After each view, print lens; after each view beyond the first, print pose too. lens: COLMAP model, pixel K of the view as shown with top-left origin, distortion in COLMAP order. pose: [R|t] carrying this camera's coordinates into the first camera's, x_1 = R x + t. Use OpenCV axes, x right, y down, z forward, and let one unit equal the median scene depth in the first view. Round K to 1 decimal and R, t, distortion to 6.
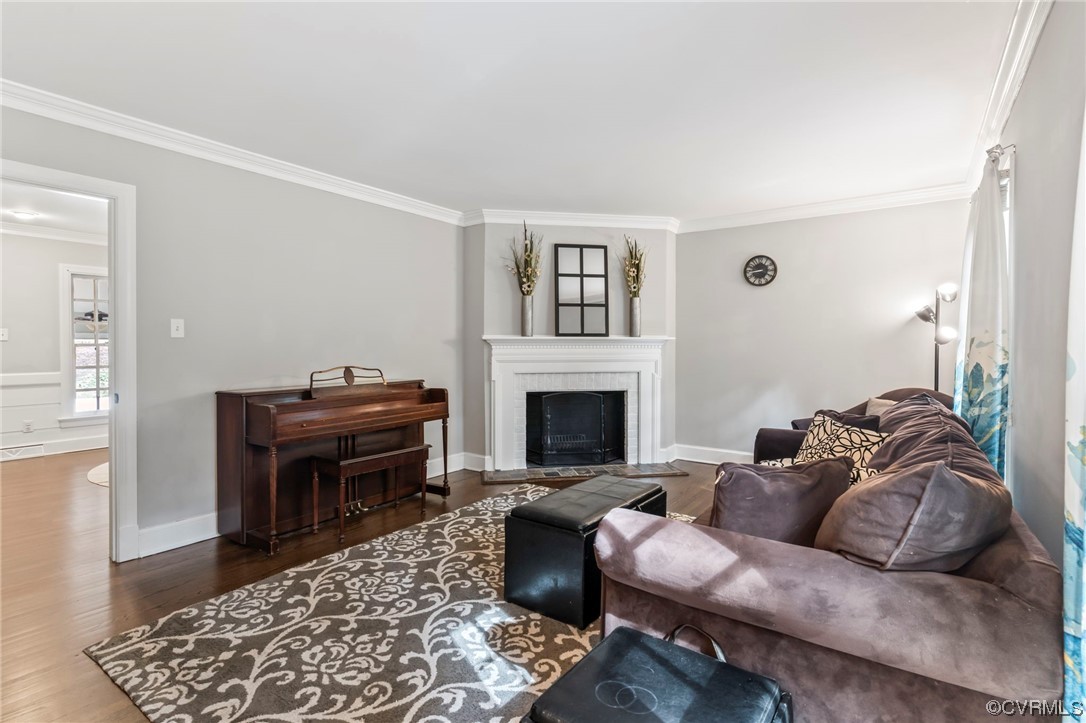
lens RADIAL K [[517.5, 0, 544.7], [0, 517.5, 354.0], [0, 0, 1]] dist [0.002480, 0.000811]
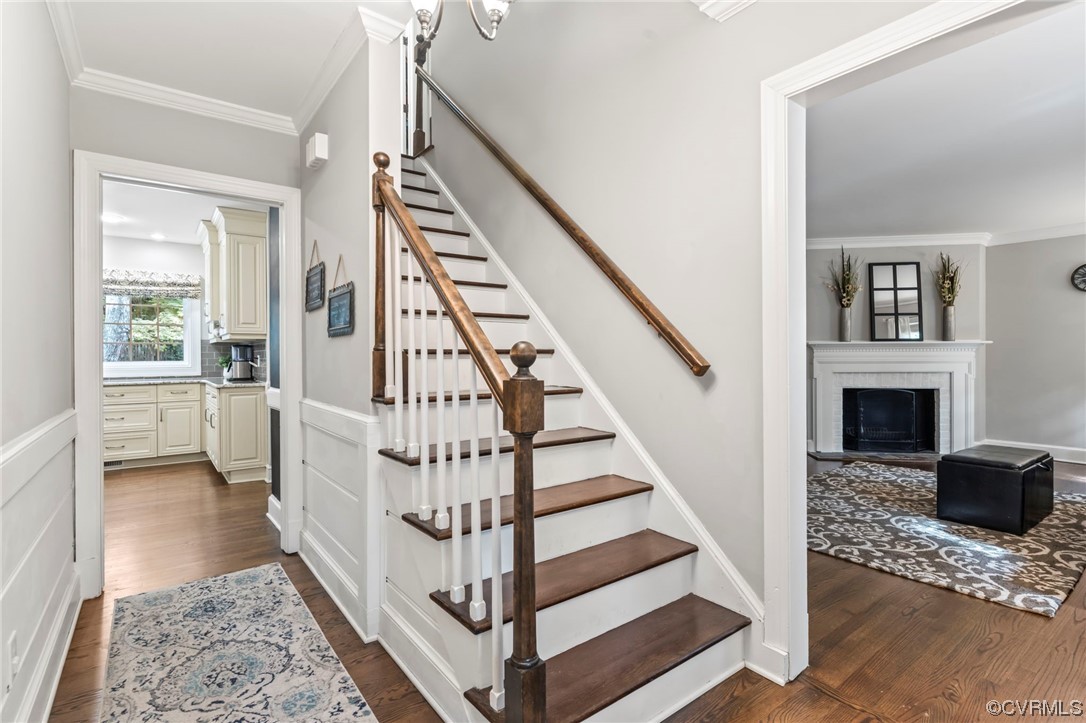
lens RADIAL K [[517.5, 0, 543.4], [0, 517.5, 360.4], [0, 0, 1]] dist [0.002480, 0.000811]
pose [[0.952953, -0.000445, -0.303117, -0.334002], [-0.001726, 0.999975, -0.006892, 0.019105], [0.303113, 0.007091, 0.952928, -0.356506]]
